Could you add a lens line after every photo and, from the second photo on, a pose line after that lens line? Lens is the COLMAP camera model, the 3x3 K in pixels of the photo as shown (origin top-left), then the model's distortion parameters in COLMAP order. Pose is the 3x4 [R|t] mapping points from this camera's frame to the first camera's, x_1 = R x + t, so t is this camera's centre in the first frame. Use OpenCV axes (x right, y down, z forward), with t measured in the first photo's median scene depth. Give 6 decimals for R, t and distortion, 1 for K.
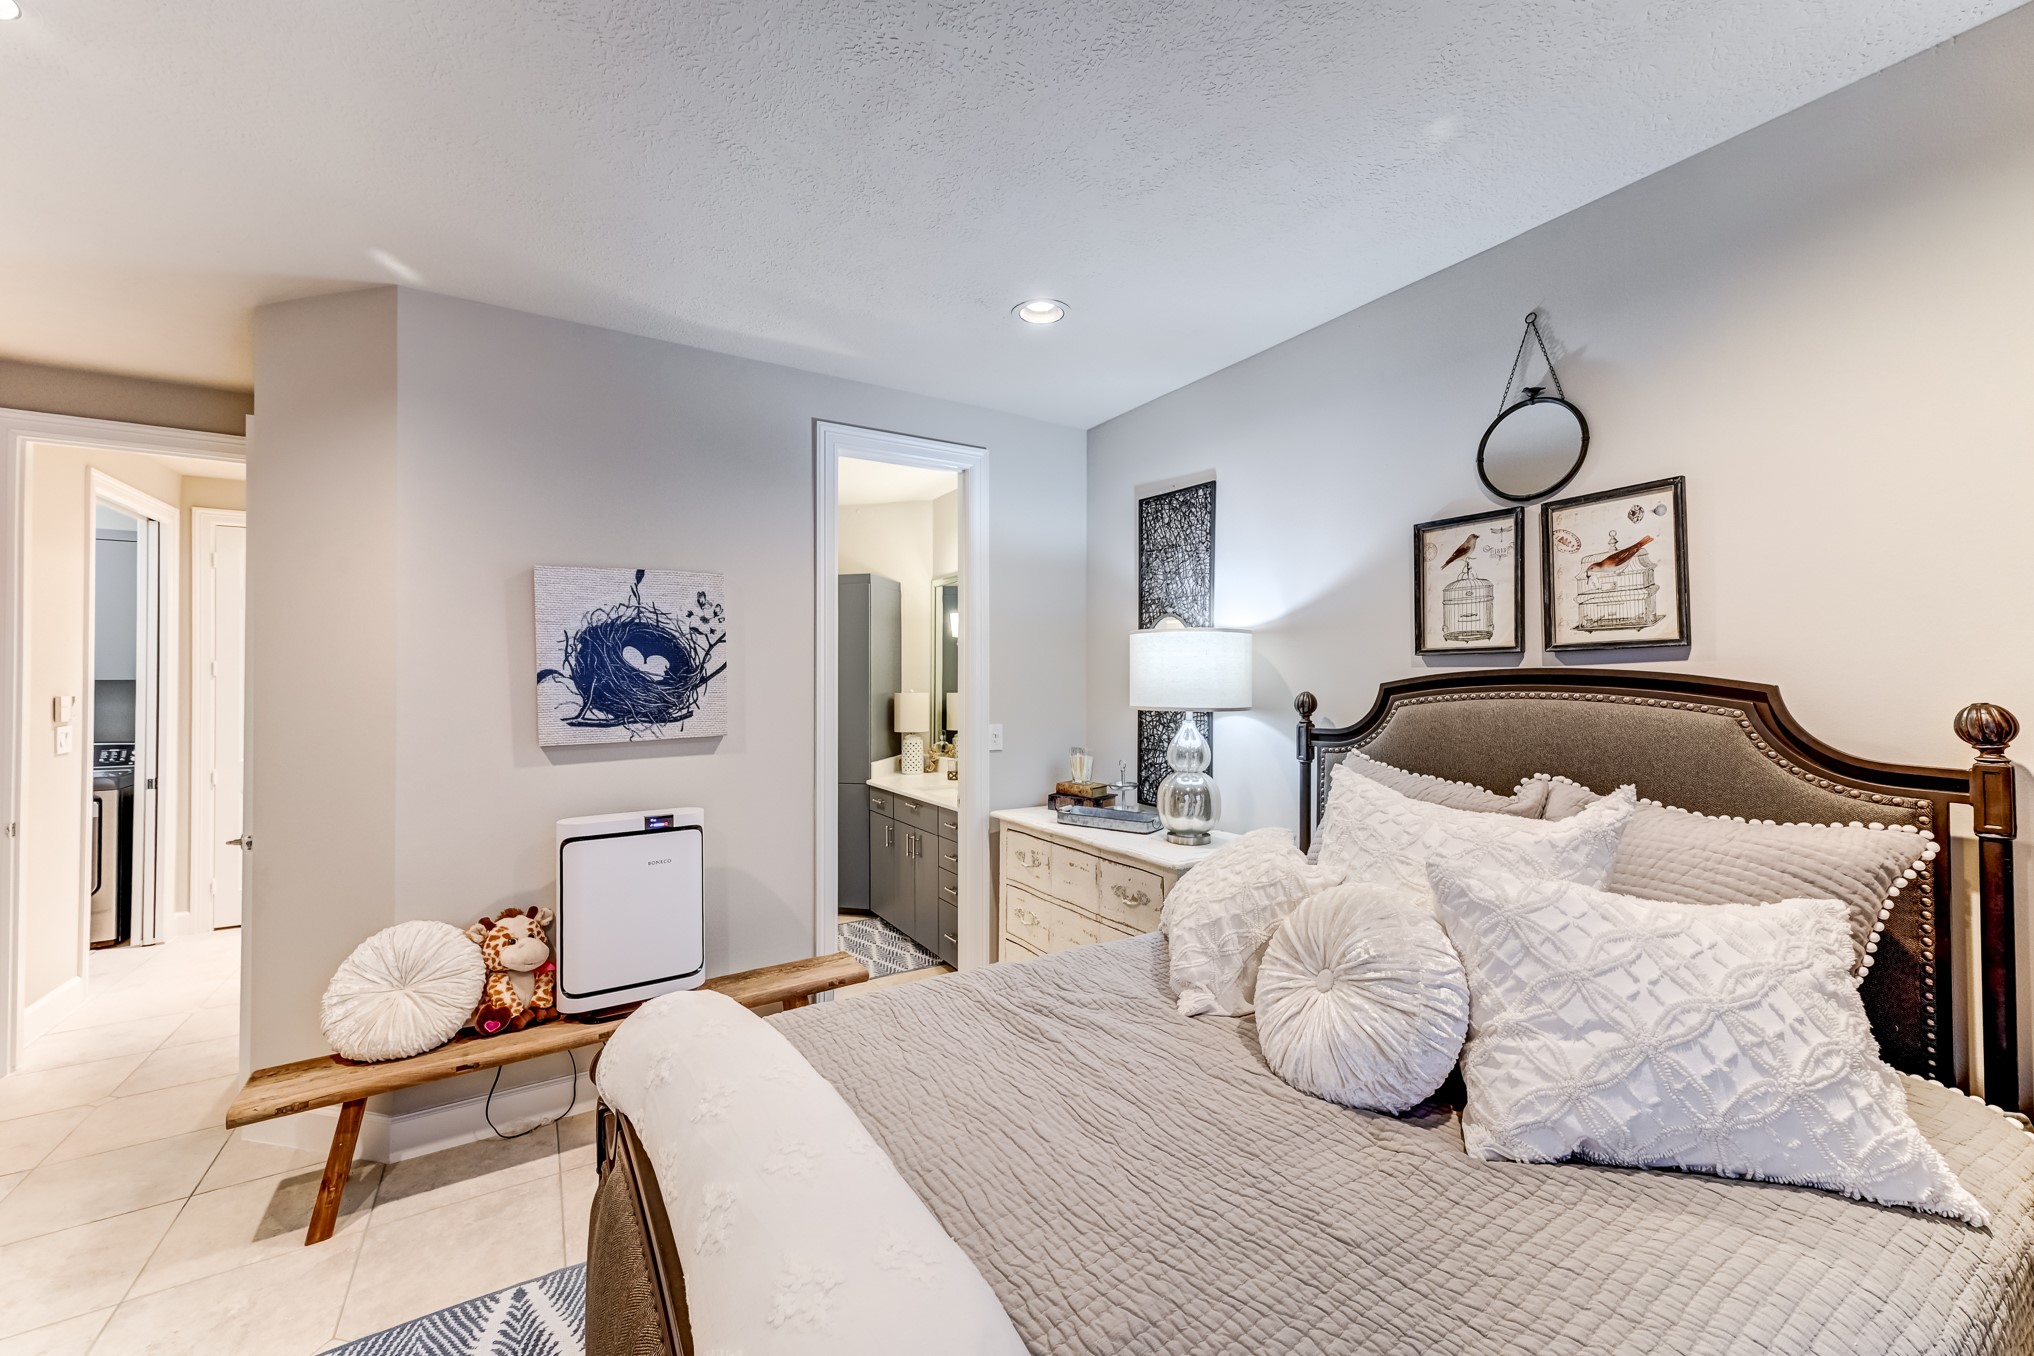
lens RADIAL K [[787.2, 0, 1011.5], [0, 787.2, 671.6], [0, 0, 1]] dist [0.008330, 0.000505]
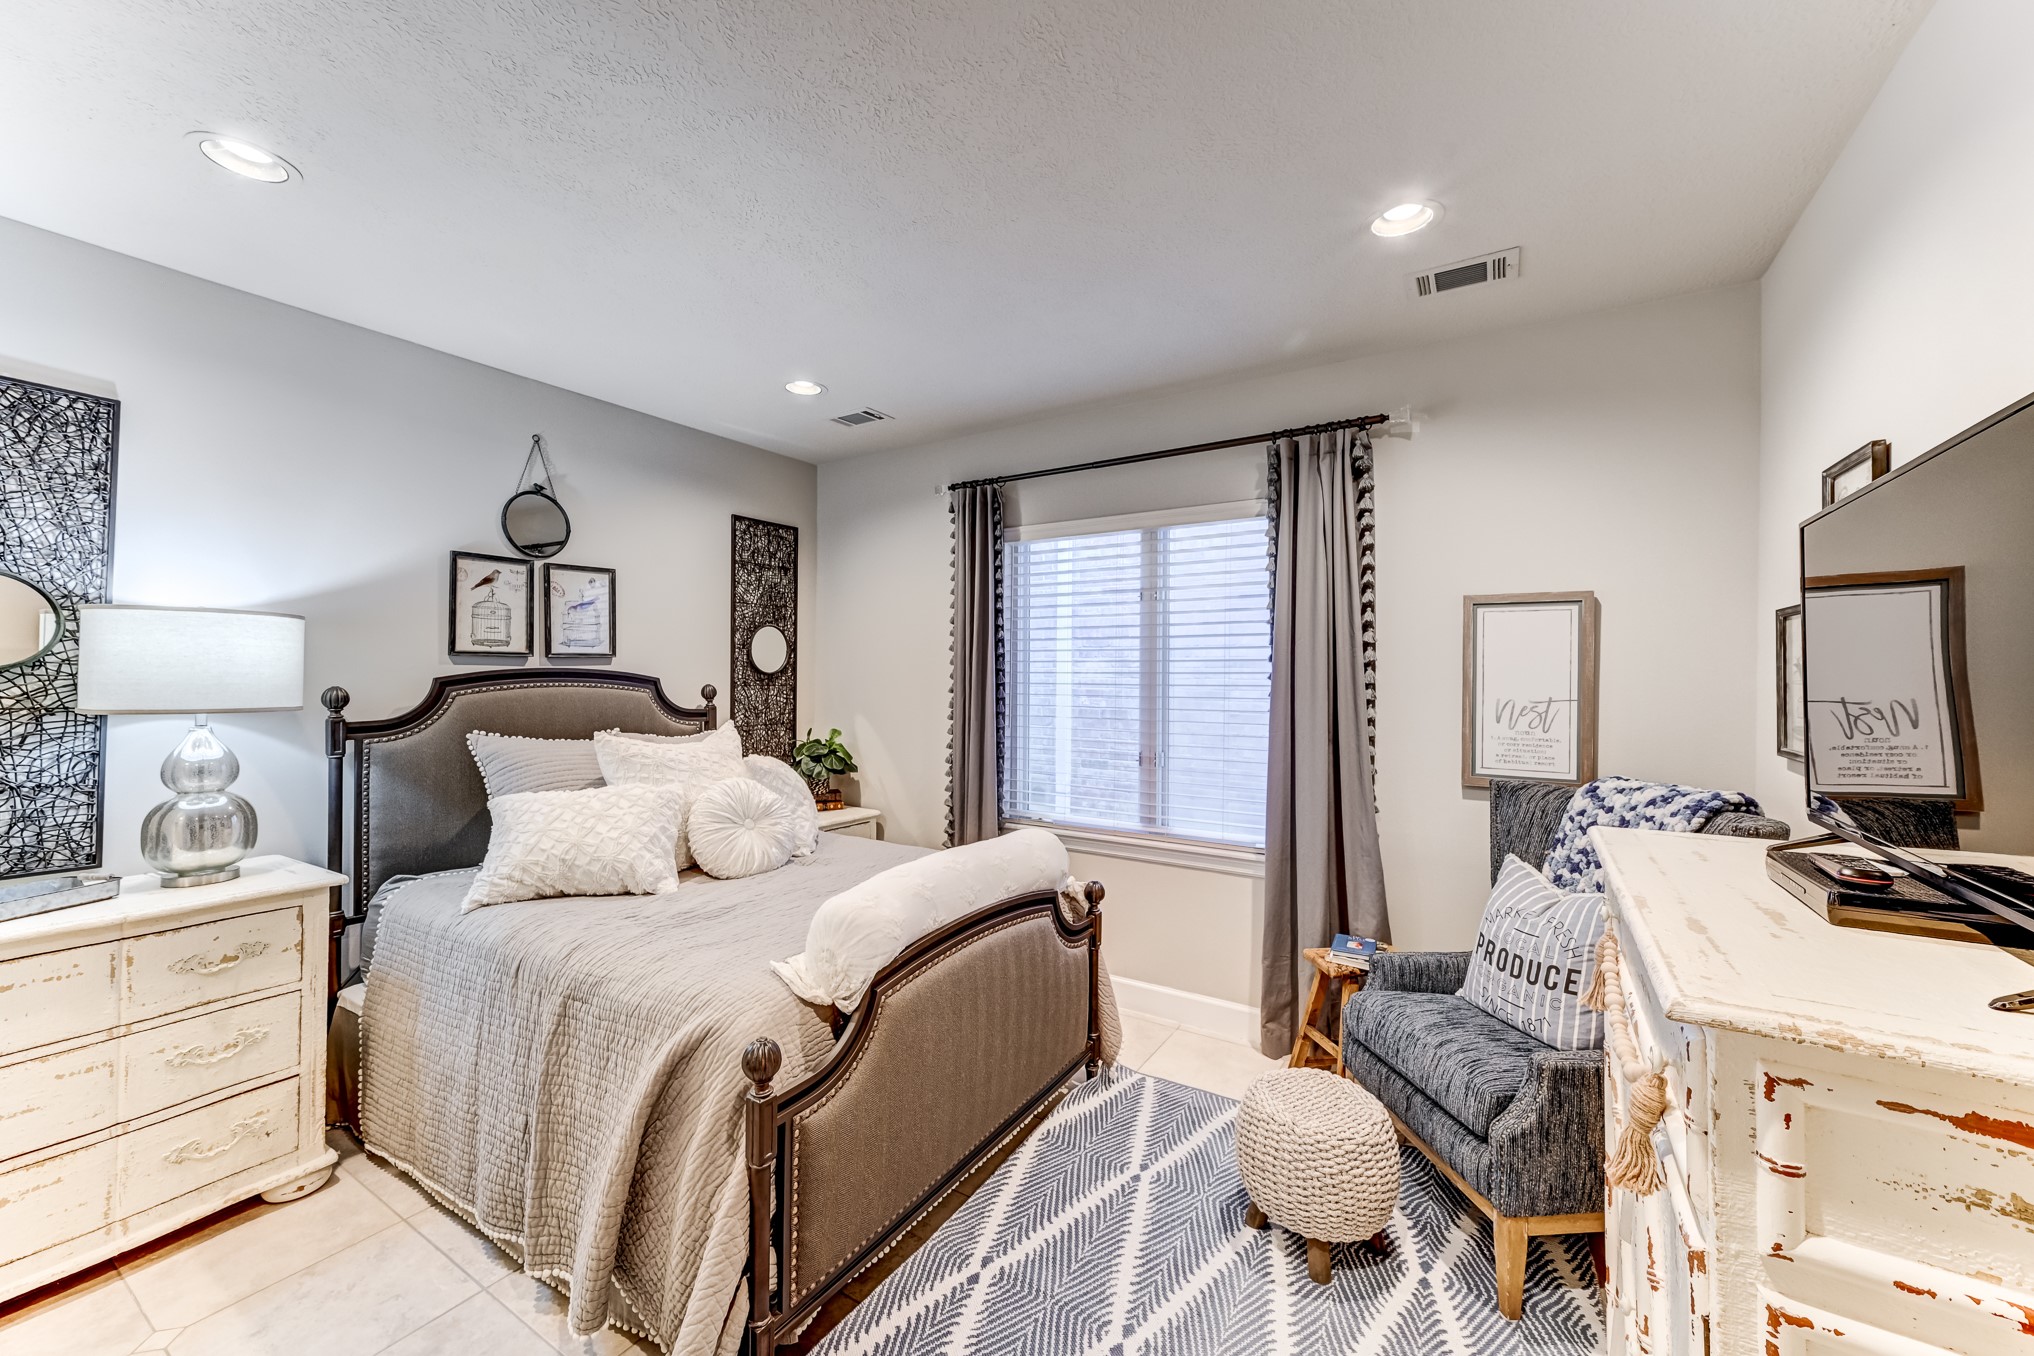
lens RADIAL K [[787.2, 0, 1011.5], [0, 787.2, 671.6], [0, 0, 1]] dist [0.008330, 0.000505]
pose [[-0.437314, 0.004436, 0.899298, -1.075507], [-0.011873, 0.999872, -0.010706, 0.008822], [-0.899231, -0.015359, -0.437205, 0.805371]]
